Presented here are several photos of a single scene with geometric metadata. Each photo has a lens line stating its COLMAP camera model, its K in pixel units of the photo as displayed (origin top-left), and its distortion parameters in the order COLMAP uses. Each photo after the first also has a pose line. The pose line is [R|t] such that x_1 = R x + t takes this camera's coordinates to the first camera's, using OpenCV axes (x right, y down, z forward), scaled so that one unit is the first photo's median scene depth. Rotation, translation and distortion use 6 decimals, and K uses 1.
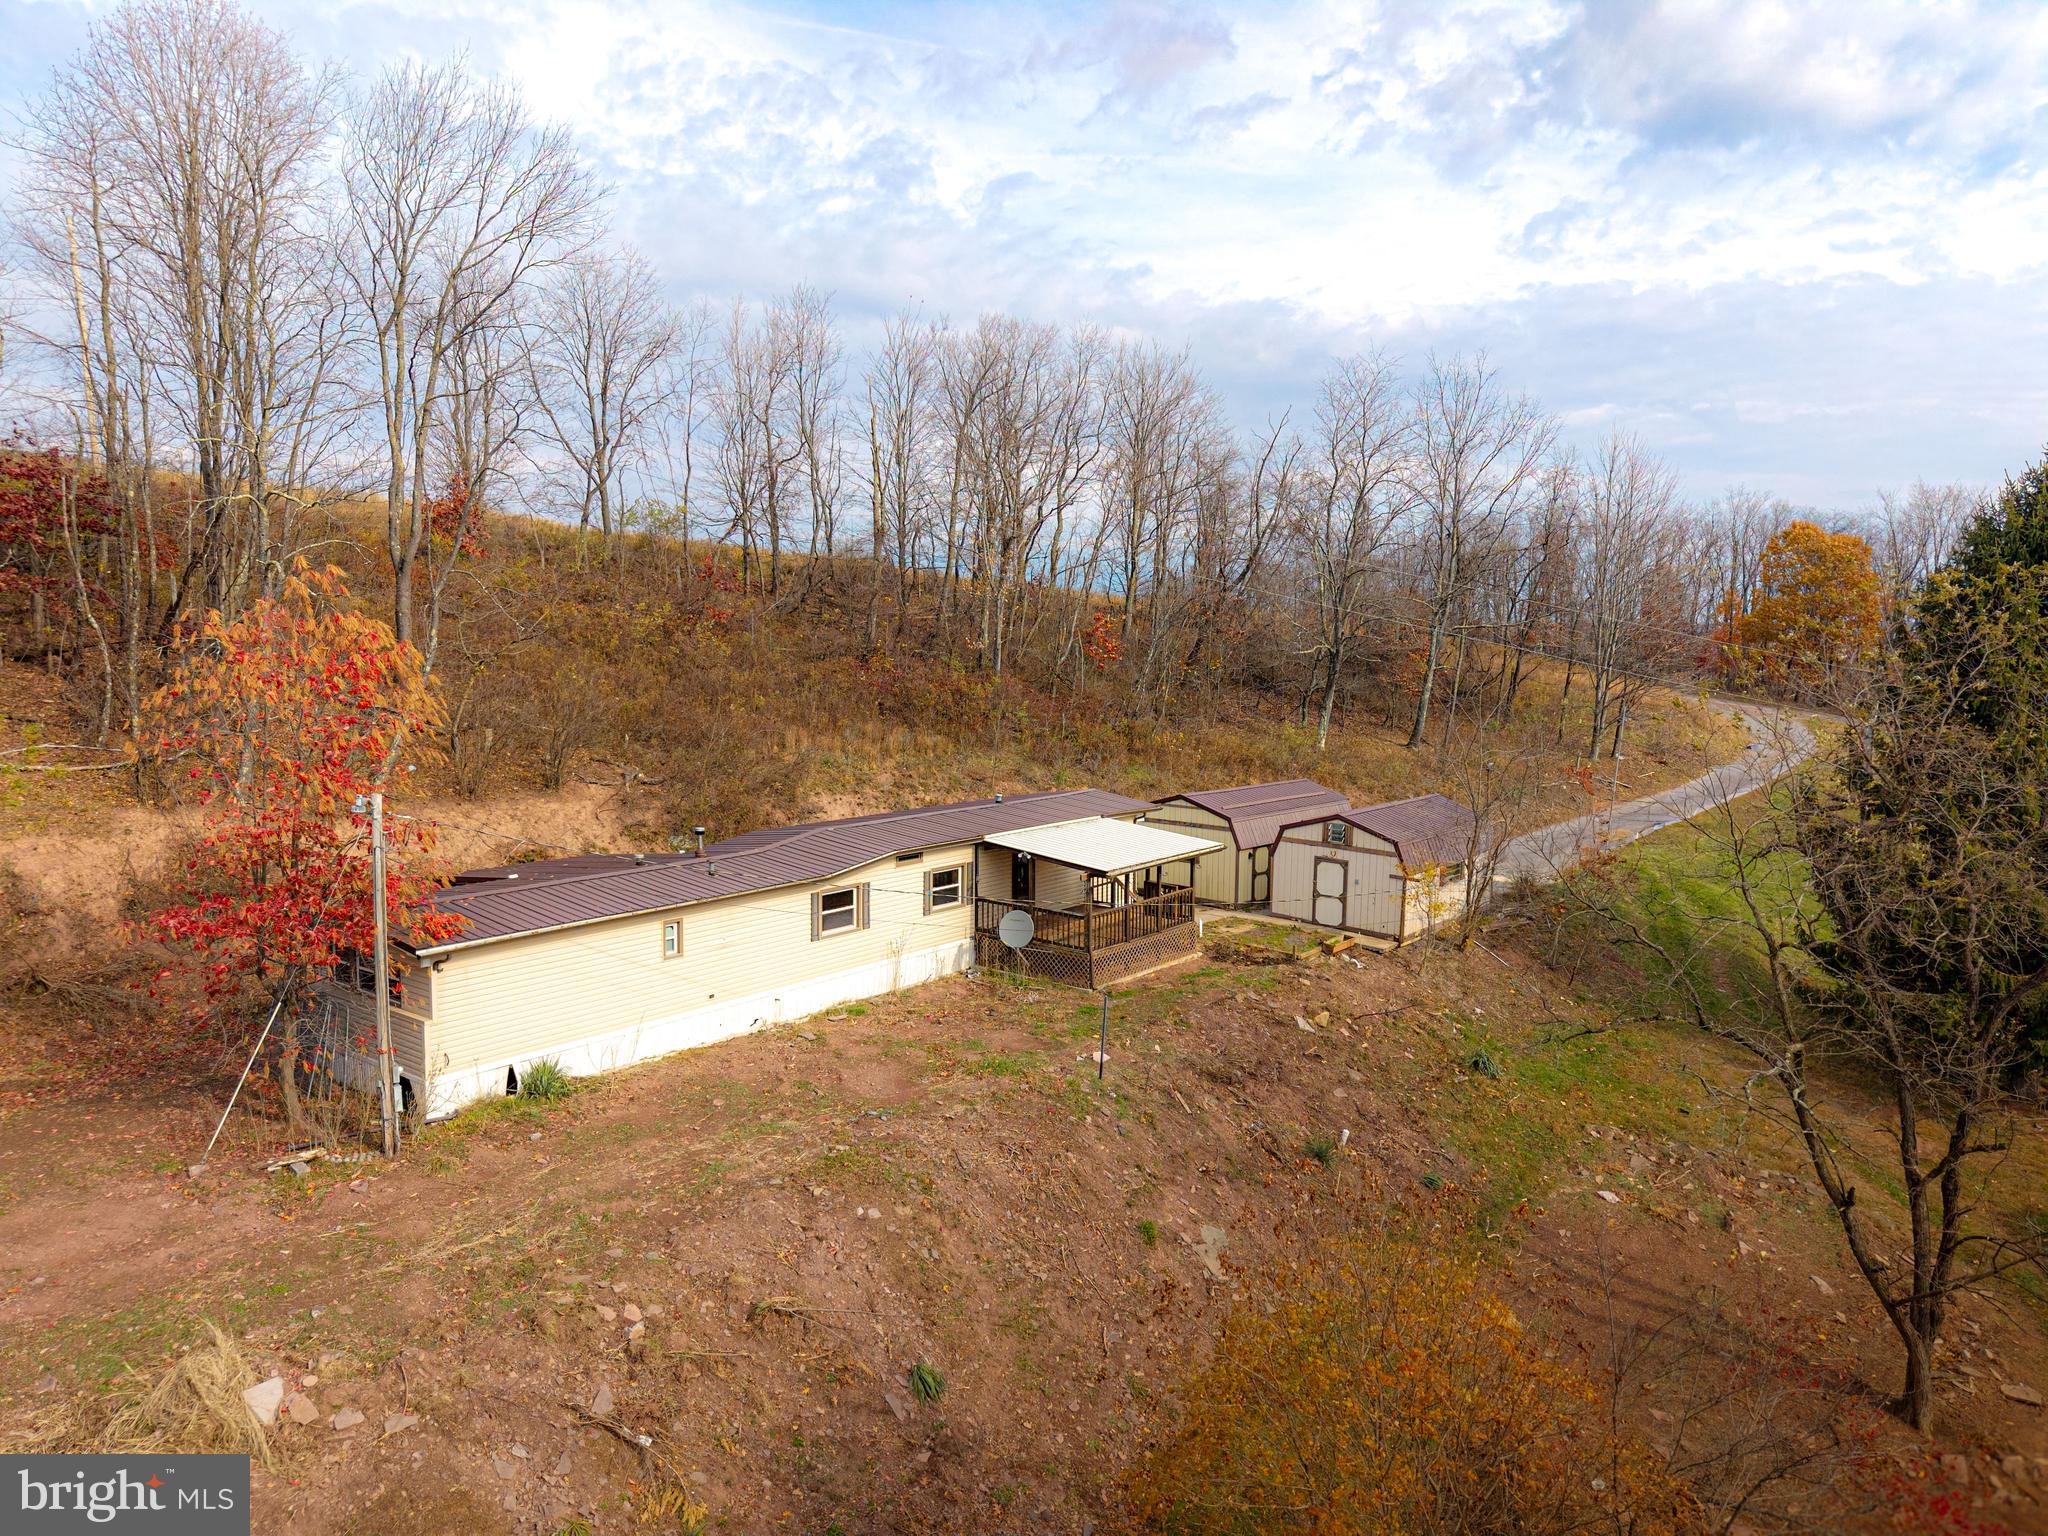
lens RADIAL K [[1370.1, 0, 1011.4], [0, 1370.1, 760.4], [0, 0, 1]] dist [0.030975, -0.033394]
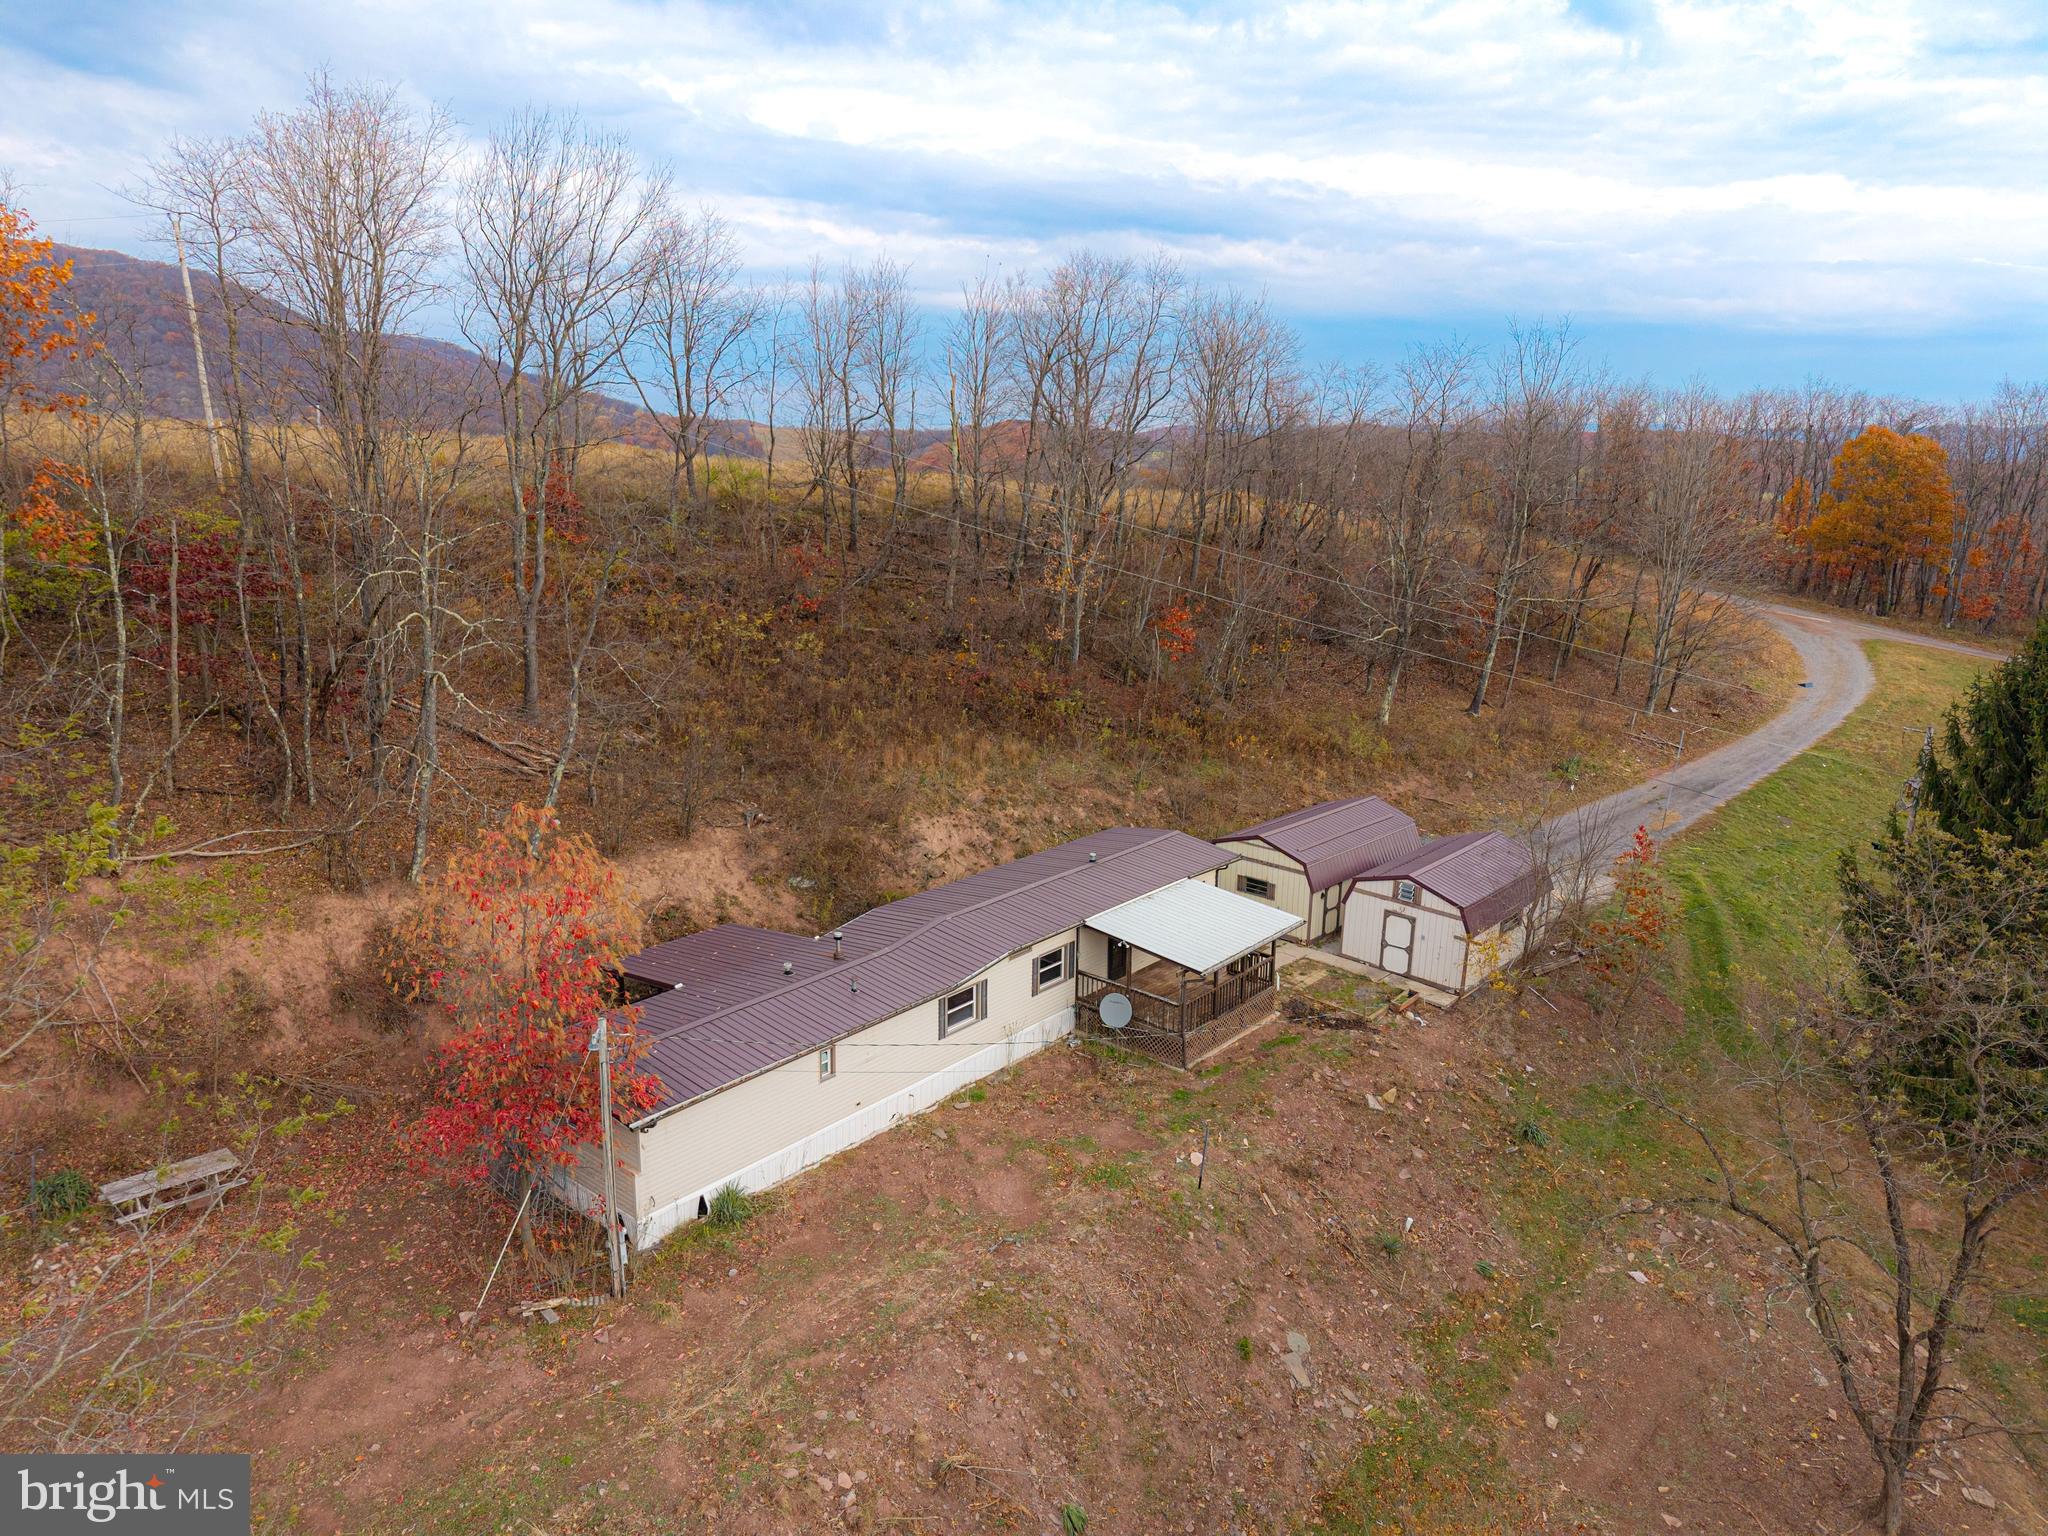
lens RADIAL K [[1375.2, 0, 1012.4], [0, 1375.2, 766.6], [0, 0, 1]] dist [0.023532, -0.023441]
pose [[0.999630, 0.011994, -0.024415, -0.060449], [-0.008339, 0.989448, 0.144648, -0.253193], [0.025893, -0.144391, 0.989182, -0.084060]]
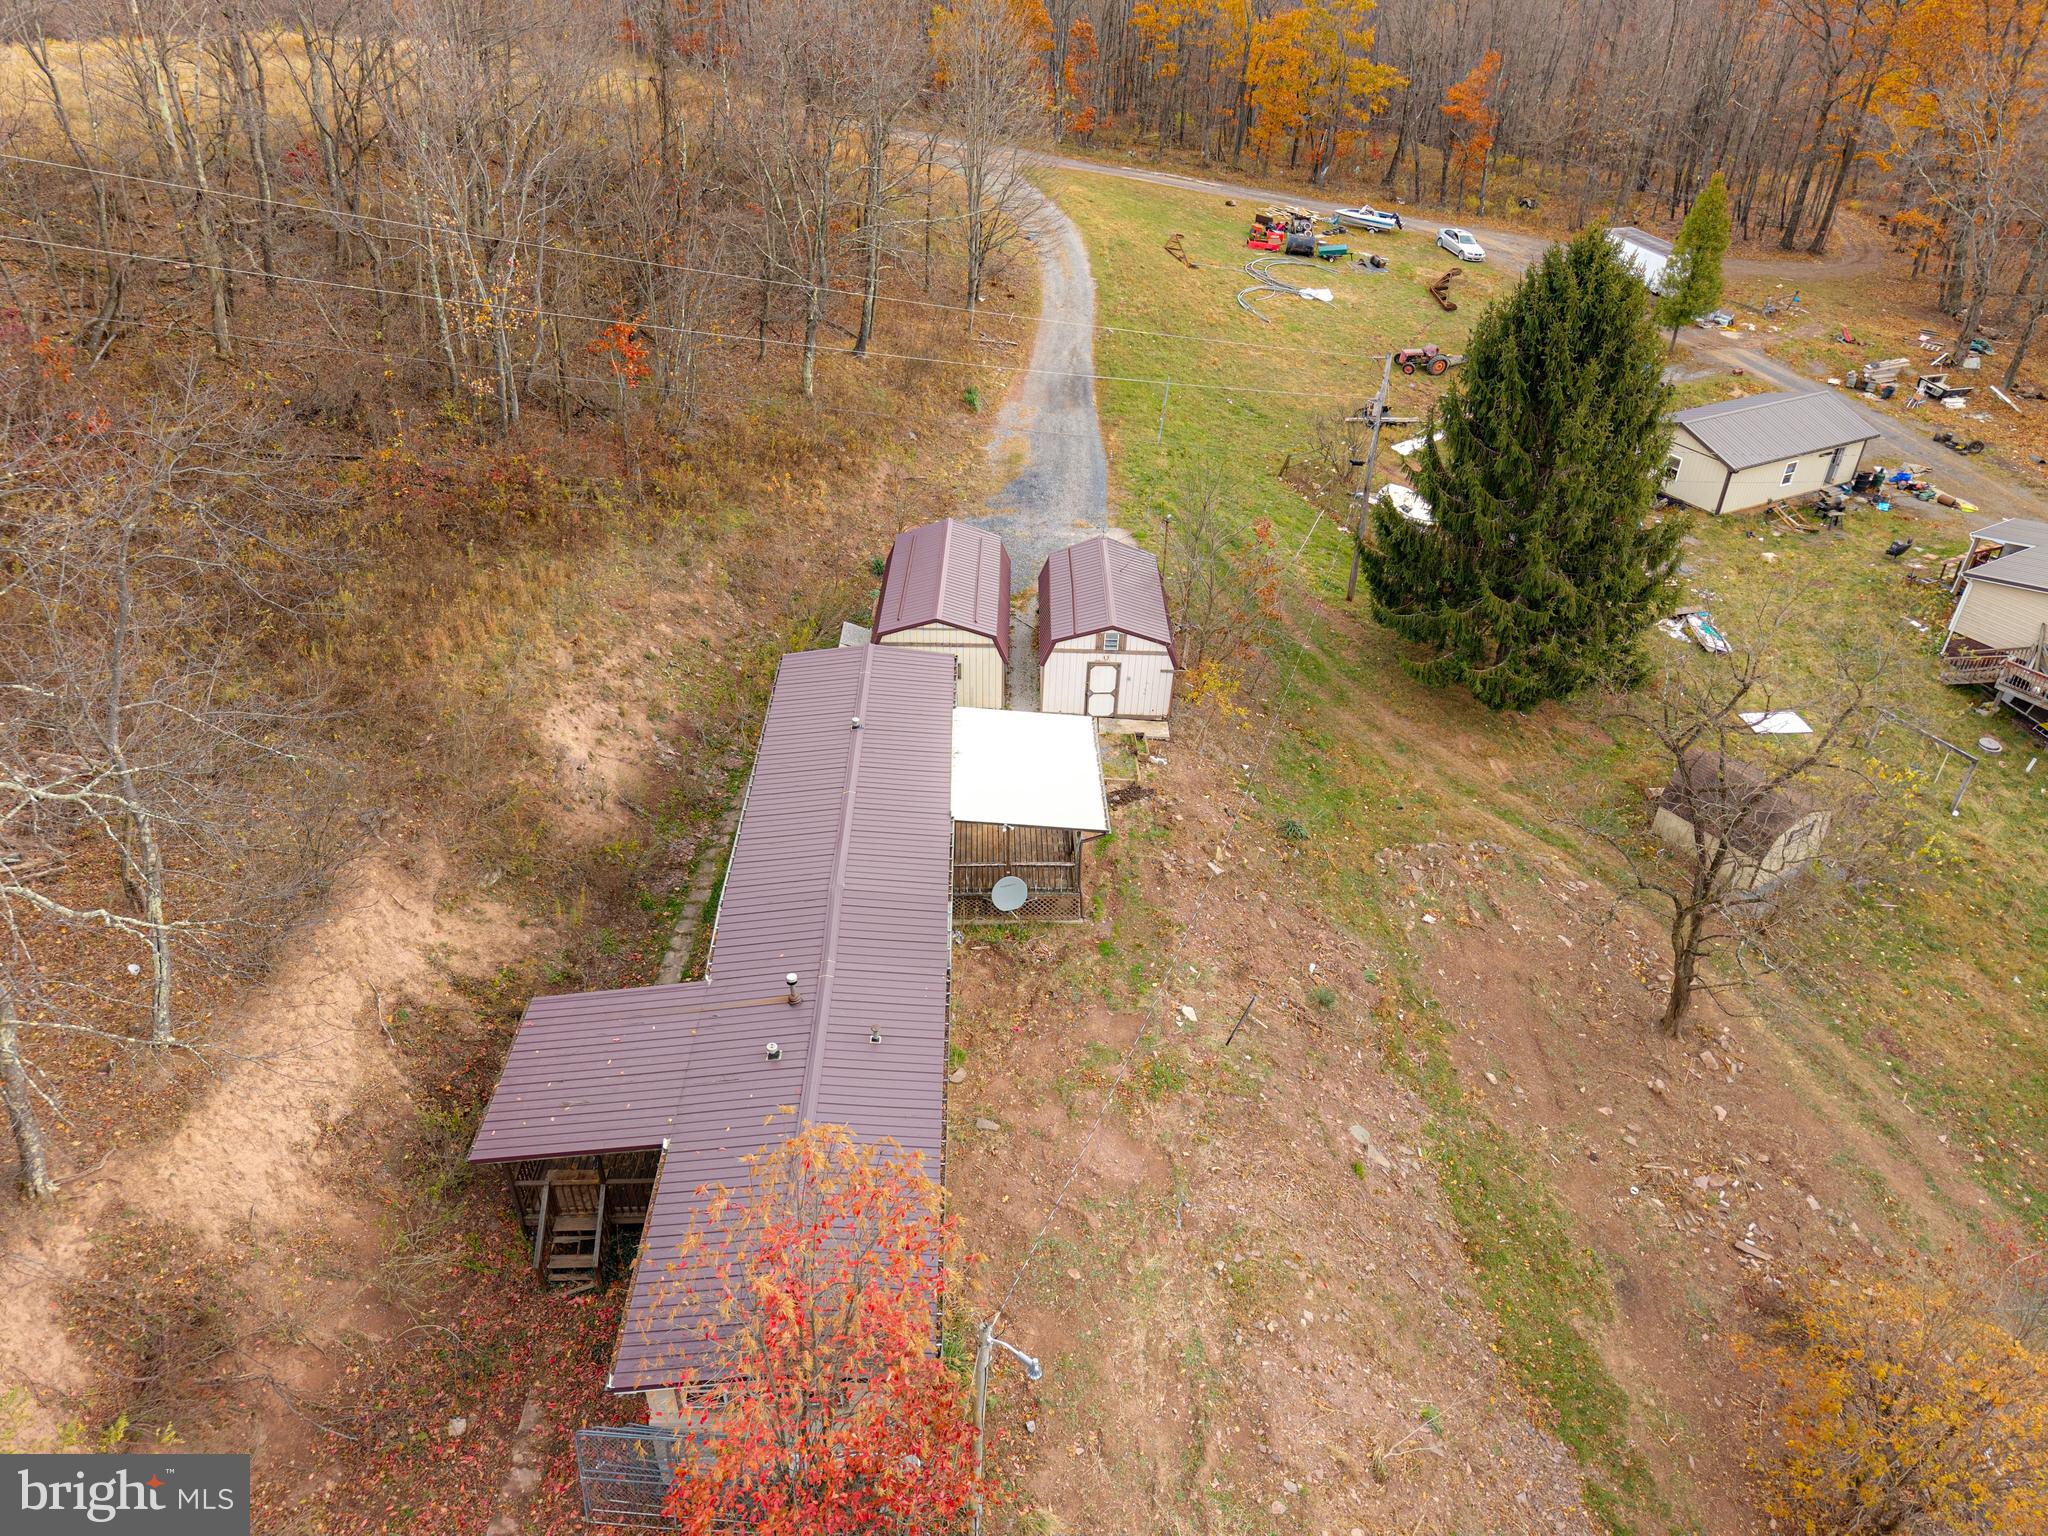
lens RADIAL K [[1390.0, 0, 1024.0], [0, 1390.0, 768.0], [0, 0, 1]] dist [0.025128, -0.025156]
pose [[0.754987, -0.355760, 0.550845, -0.569472], [0.048346, 0.867948, 0.494296, -0.510736], [-0.653956, -0.346555, 0.672489, 0.357199]]
